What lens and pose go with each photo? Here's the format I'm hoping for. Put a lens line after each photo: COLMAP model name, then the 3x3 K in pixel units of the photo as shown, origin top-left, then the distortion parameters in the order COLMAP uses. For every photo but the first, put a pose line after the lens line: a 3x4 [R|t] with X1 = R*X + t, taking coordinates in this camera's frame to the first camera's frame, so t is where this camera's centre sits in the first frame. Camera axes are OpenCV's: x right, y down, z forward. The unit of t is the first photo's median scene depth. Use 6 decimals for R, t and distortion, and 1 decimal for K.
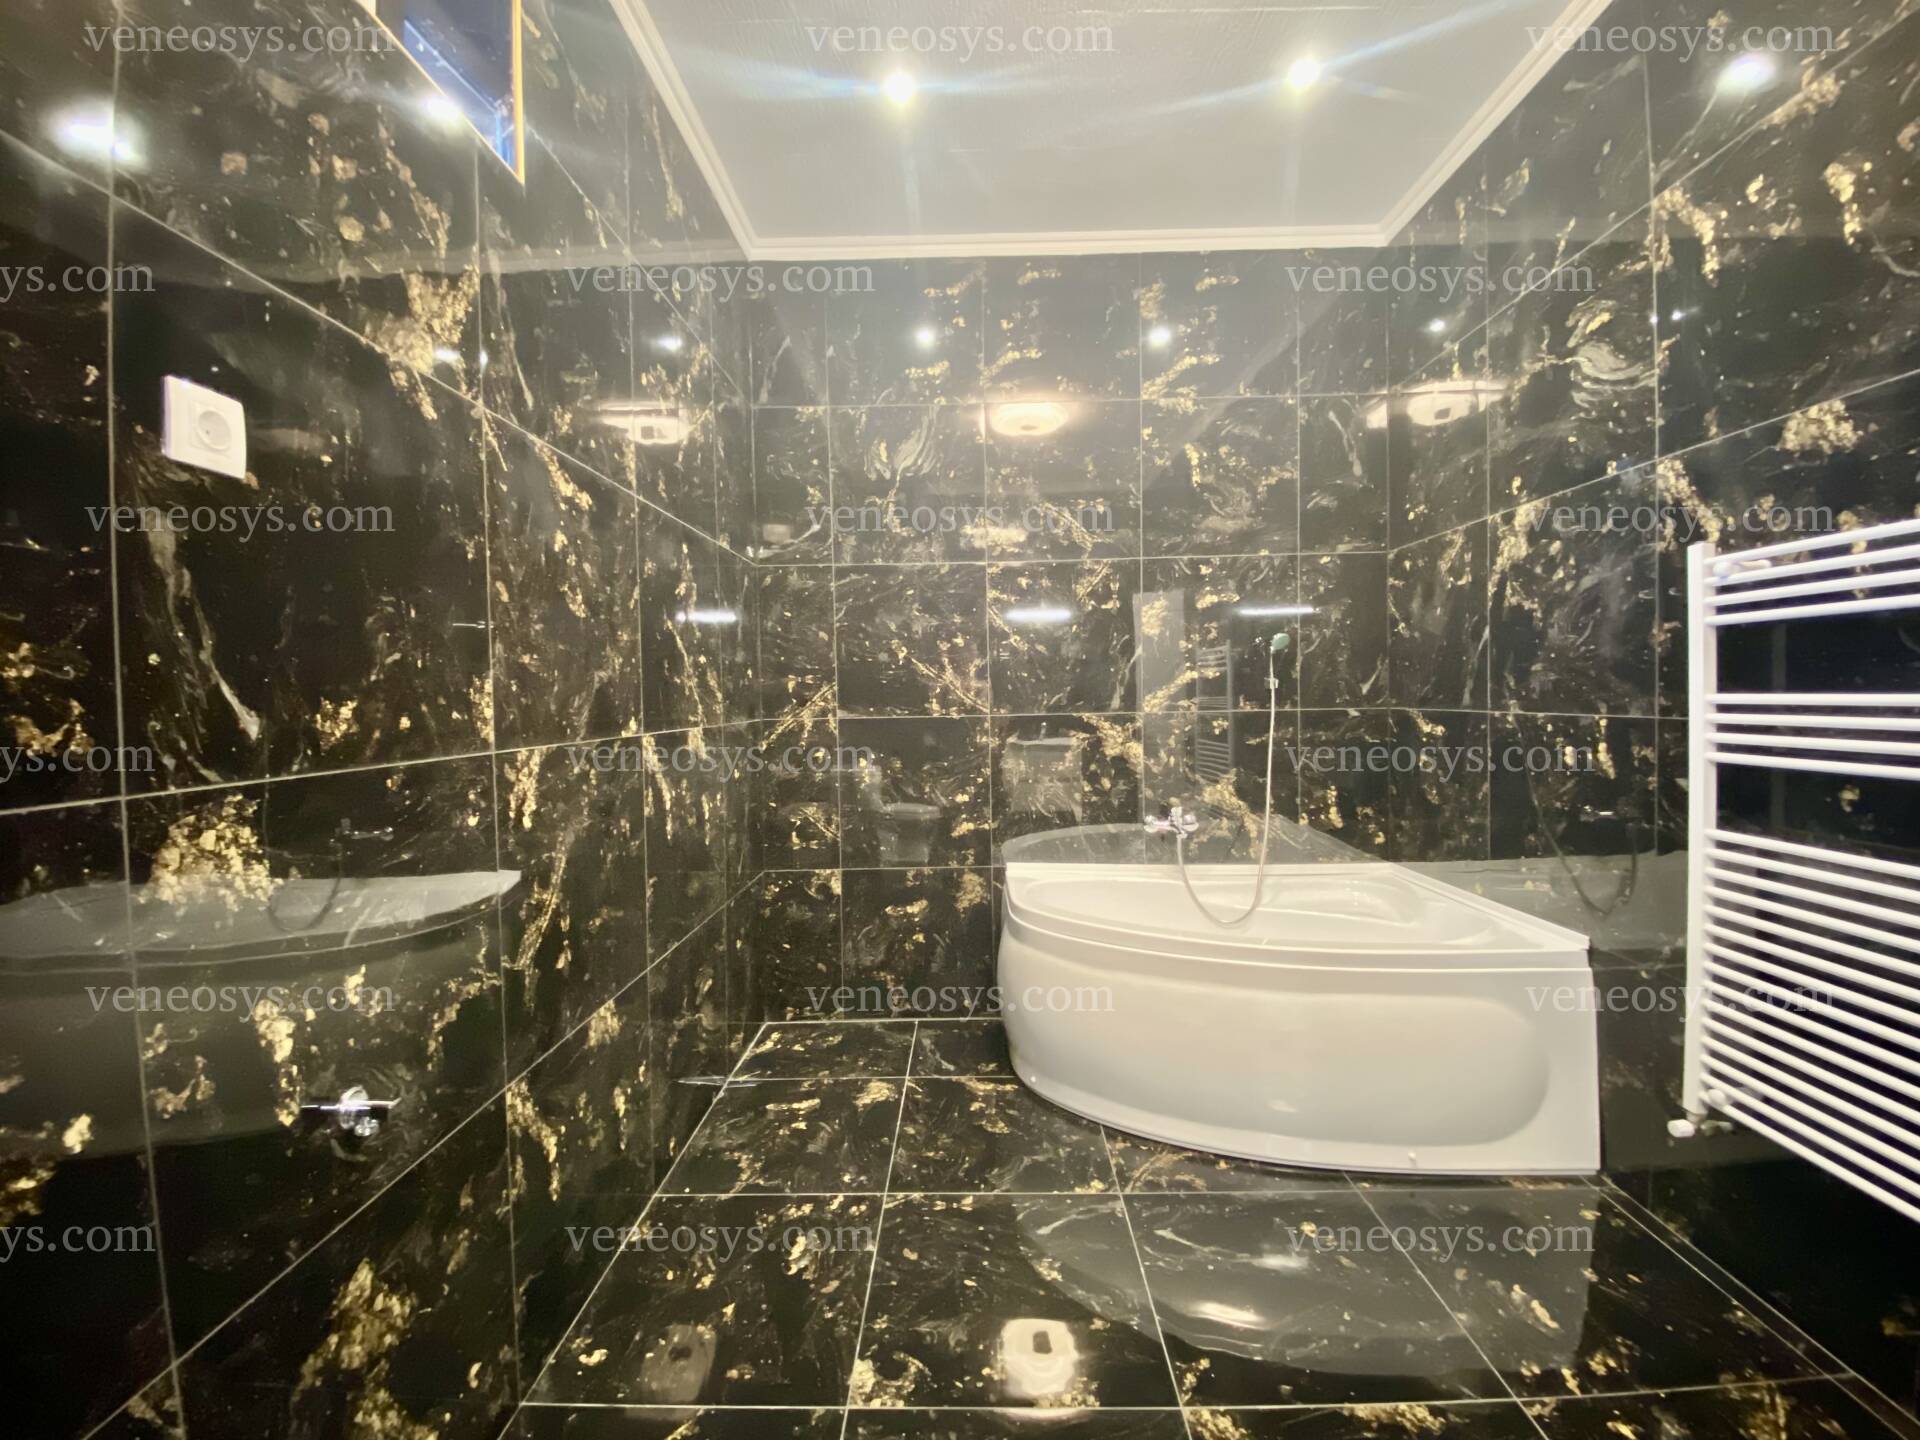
lens RADIAL K [[774.2, 0, 959.6], [0, 774.2, 714.0], [0, 0, 1]] dist [0.004212, -0.007114]
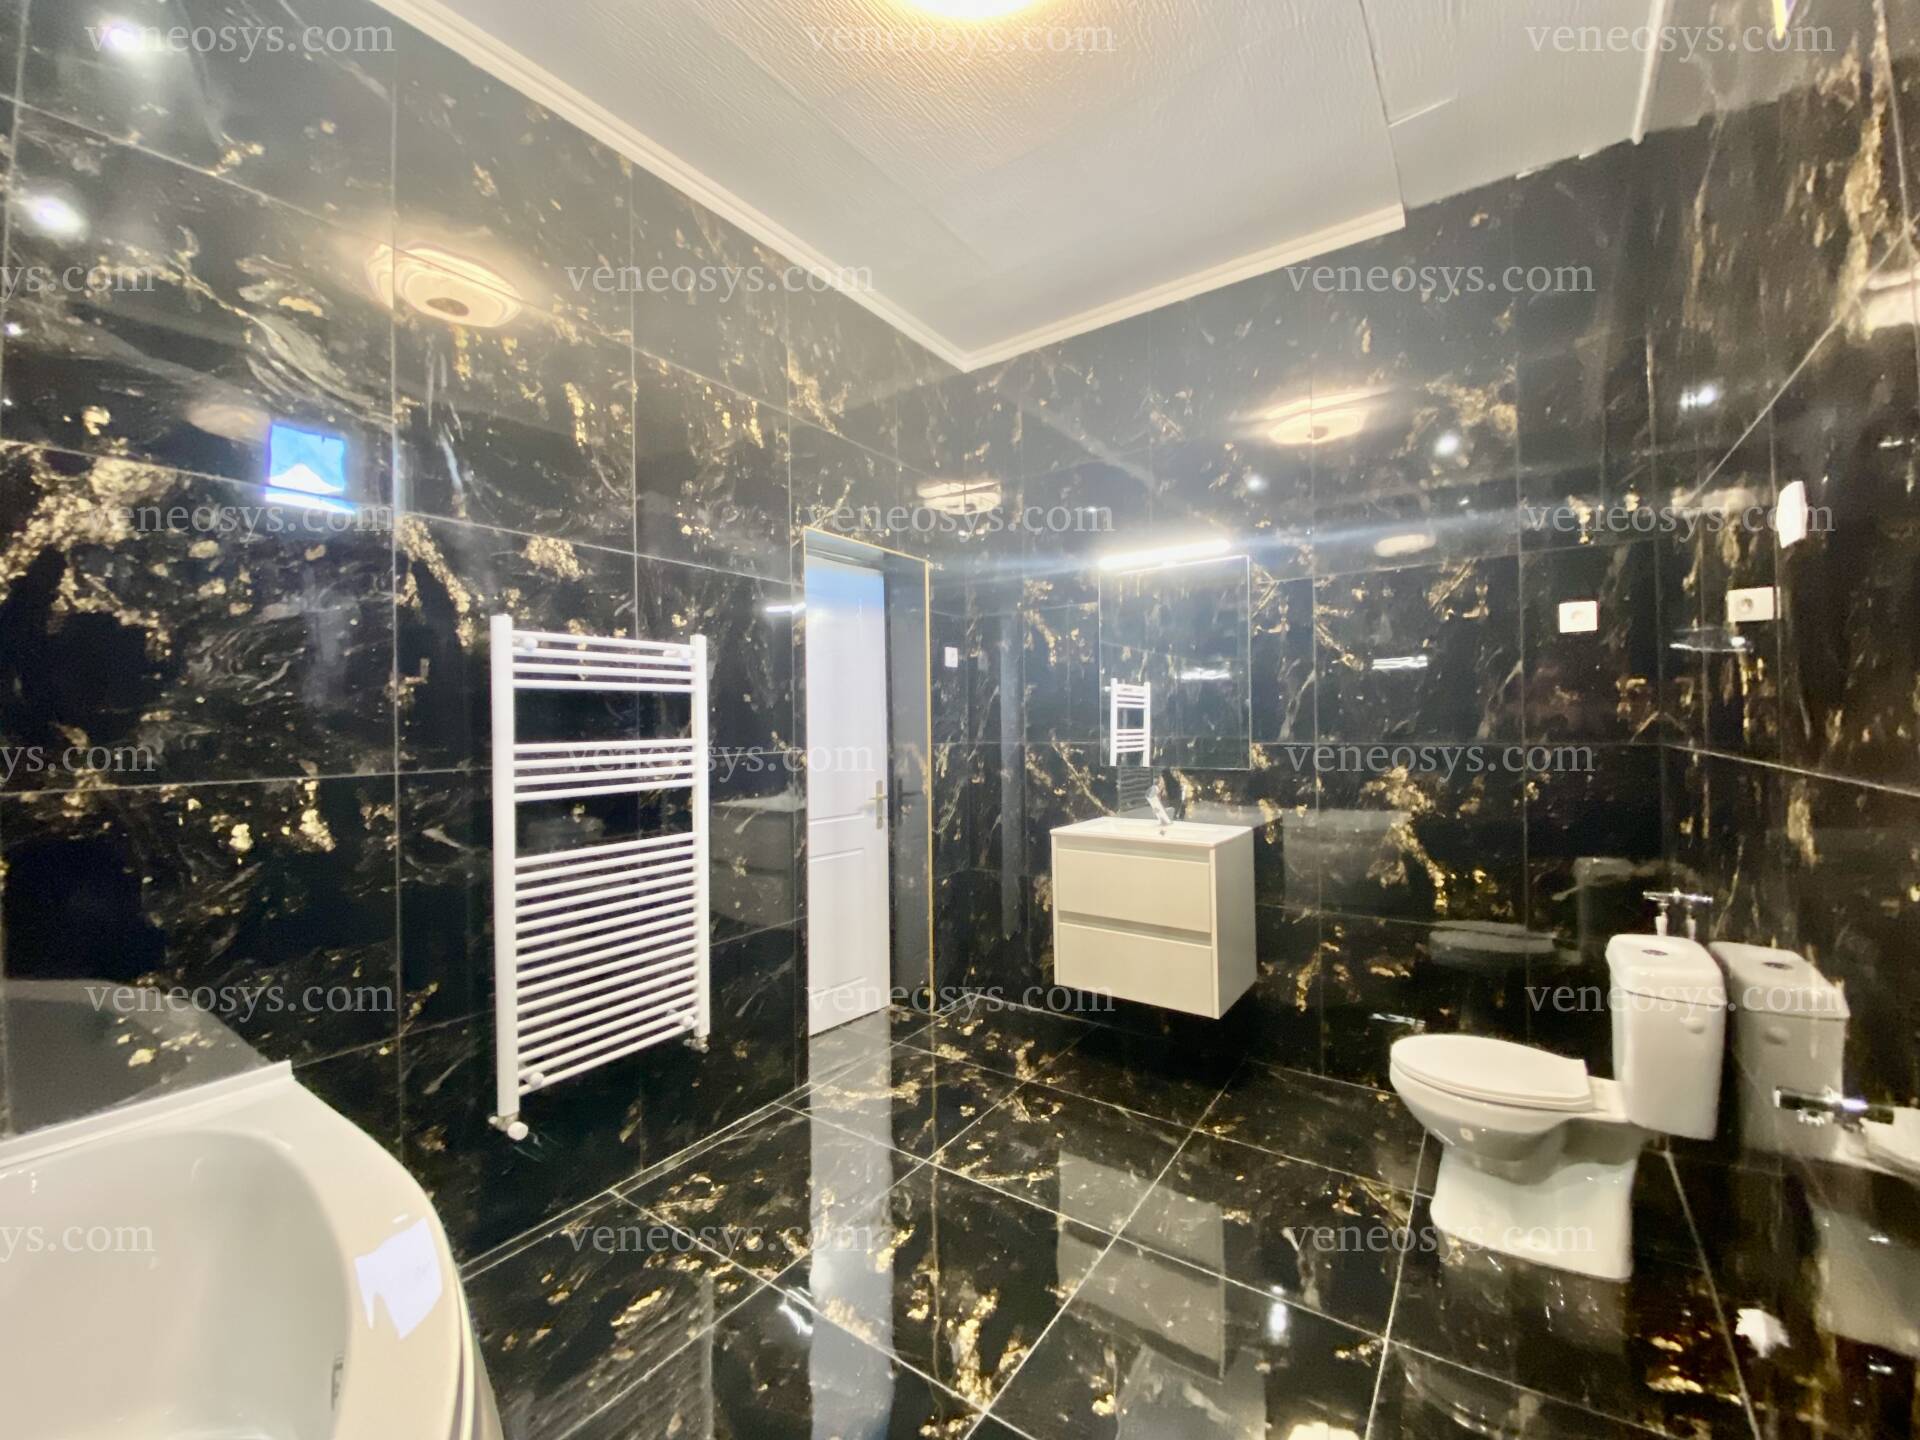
lens RADIAL K [[774.2, 0, 961.7], [0, 774.2, 719.5], [0, 0, 1]] dist [0.004212, -0.007114]
pose [[-0.823194, 0.033219, 0.566788, -0.233060], [0.044953, 0.998966, 0.006740, -0.037054], [-0.565978, 0.031028, -0.823836, 1.387196]]
